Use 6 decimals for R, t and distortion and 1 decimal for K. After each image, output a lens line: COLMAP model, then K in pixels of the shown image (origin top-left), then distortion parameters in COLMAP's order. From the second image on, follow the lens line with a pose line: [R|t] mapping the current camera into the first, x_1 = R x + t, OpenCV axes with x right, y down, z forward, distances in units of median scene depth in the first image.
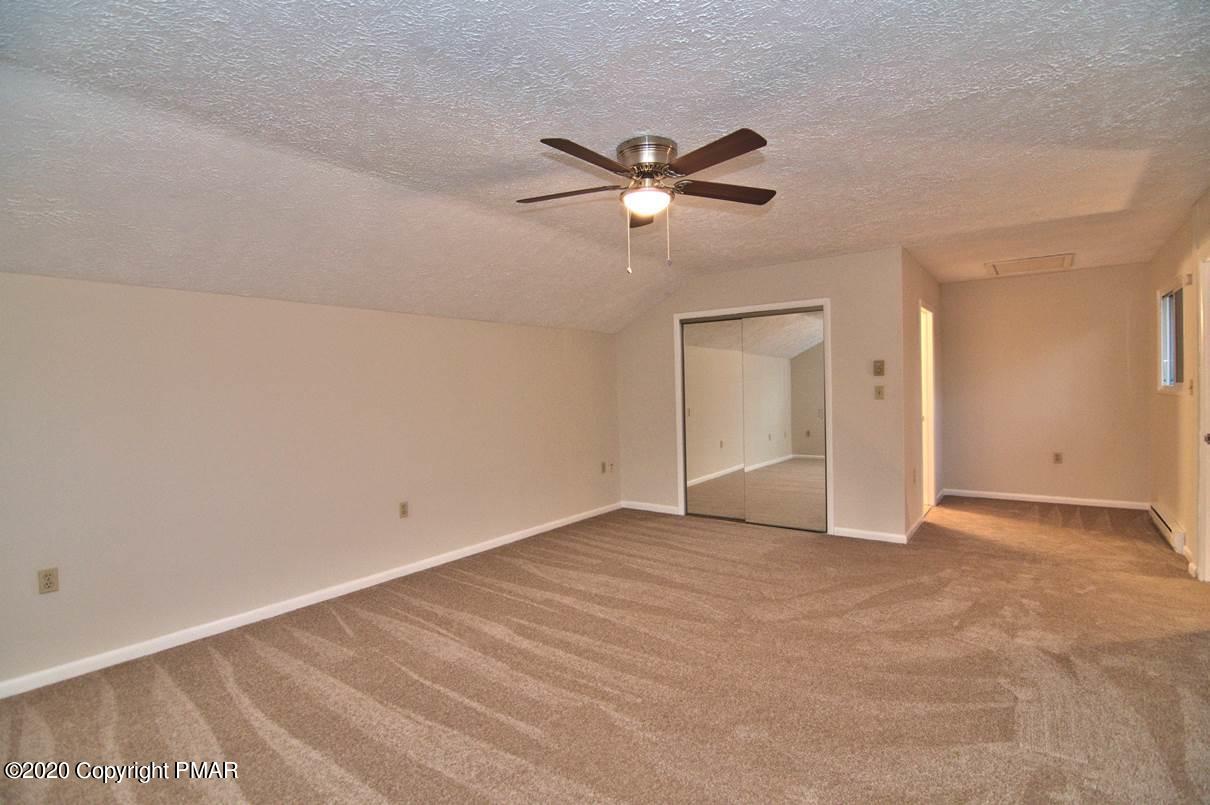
lens RADIAL K [[580.3, 0, 606.4], [0, 580.3, 403.3], [0, 0, 1]] dist [-0.006173, -0.009981]
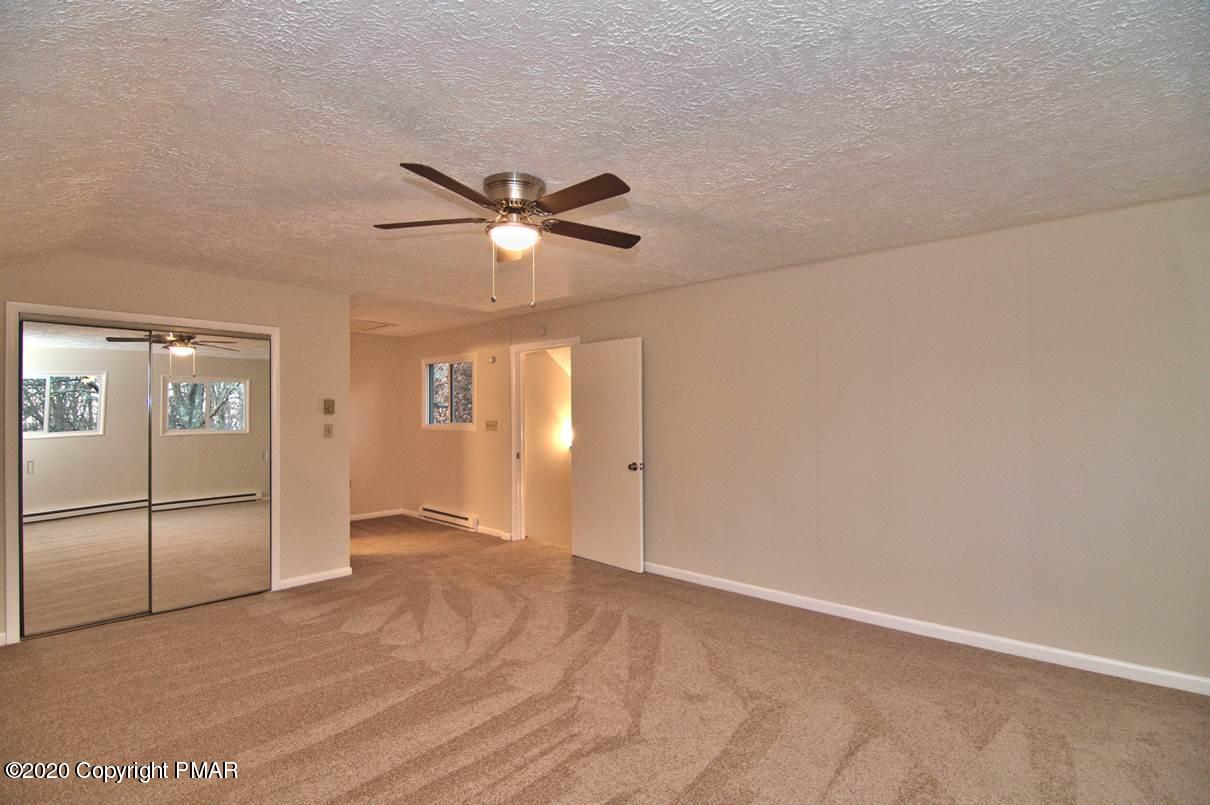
lens RADIAL K [[589.8, 0, 605.0], [0, 589.8, 402.5], [0, 0, 1]] dist [-0.000821, -0.009691]
pose [[0.099836, 0.035015, 0.994388, -0.715381], [0.027877, 0.998890, -0.037972, -0.022345], [-0.994613, 0.031511, 0.098749, 0.591529]]
